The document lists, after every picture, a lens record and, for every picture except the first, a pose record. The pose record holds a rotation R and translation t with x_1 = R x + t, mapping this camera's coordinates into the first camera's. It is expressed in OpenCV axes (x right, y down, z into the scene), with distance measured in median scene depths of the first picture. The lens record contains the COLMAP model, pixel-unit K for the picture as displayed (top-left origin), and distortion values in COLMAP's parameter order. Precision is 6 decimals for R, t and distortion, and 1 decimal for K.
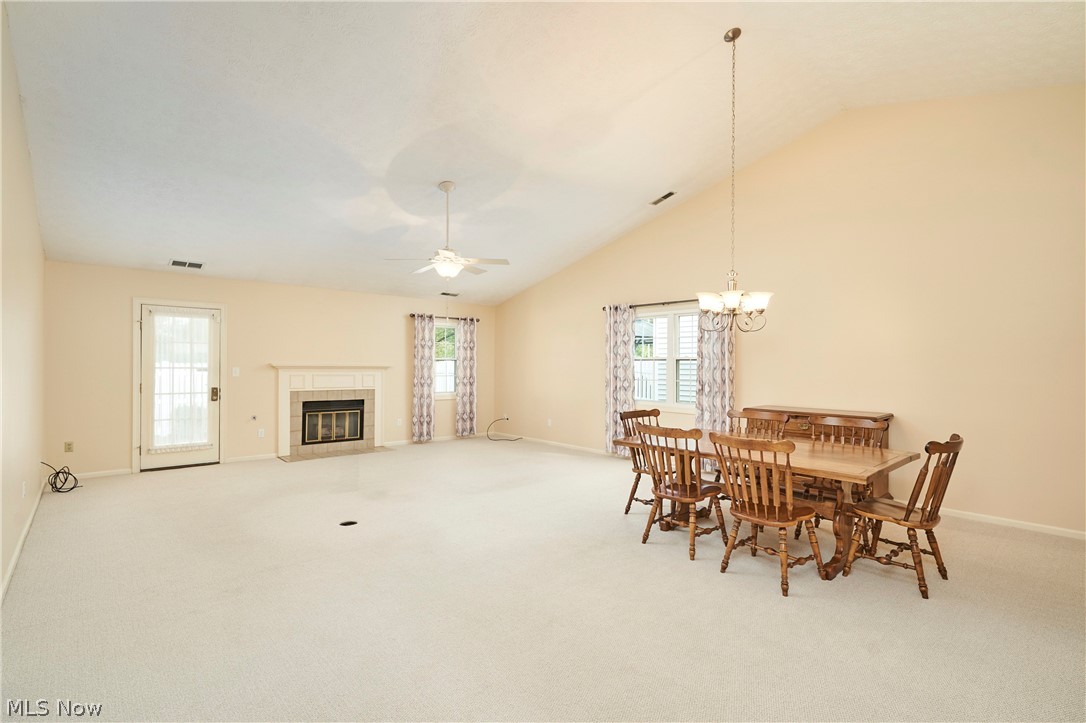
lens RADIAL K [[500.2, 0, 543.5], [0, 500.2, 365.6], [0, 0, 1]] dist [-0.002503, -0.000444]
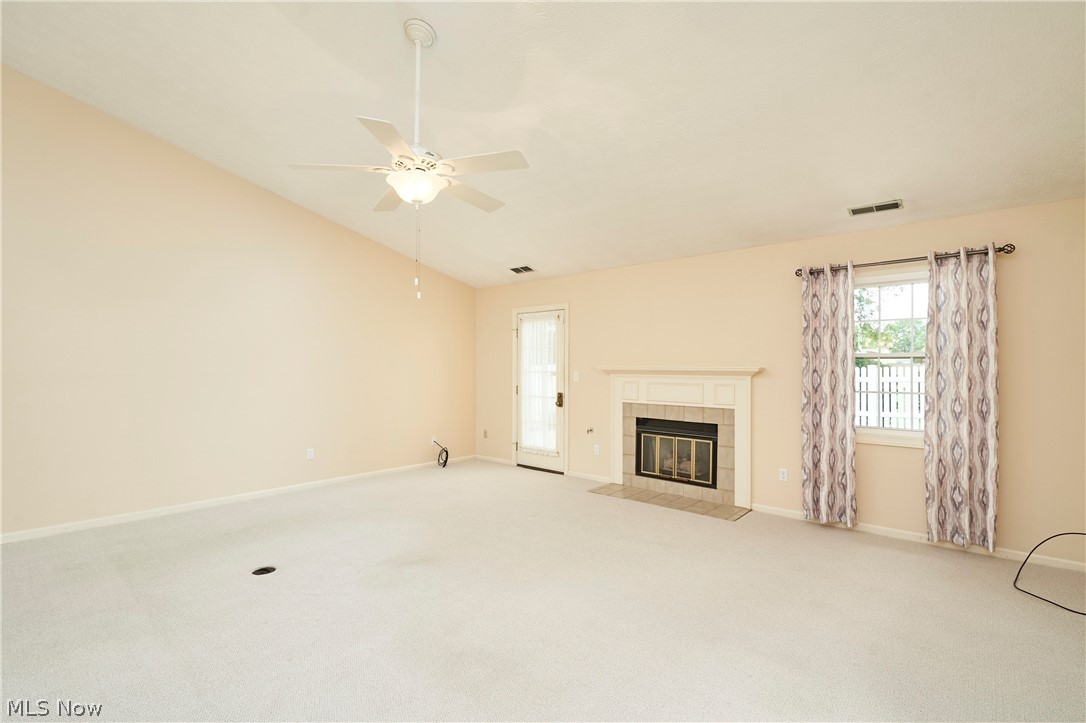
lens RADIAL K [[500.2, 0, 543.7], [0, 500.2, 366.1], [0, 0, 1]] dist [-0.002503, -0.000444]
pose [[0.122057, -0.007828, -0.992492, 0.248081], [-0.002231, 0.999964, -0.008161, 0.001231], [0.992521, 0.003211, 0.122035, 0.762264]]
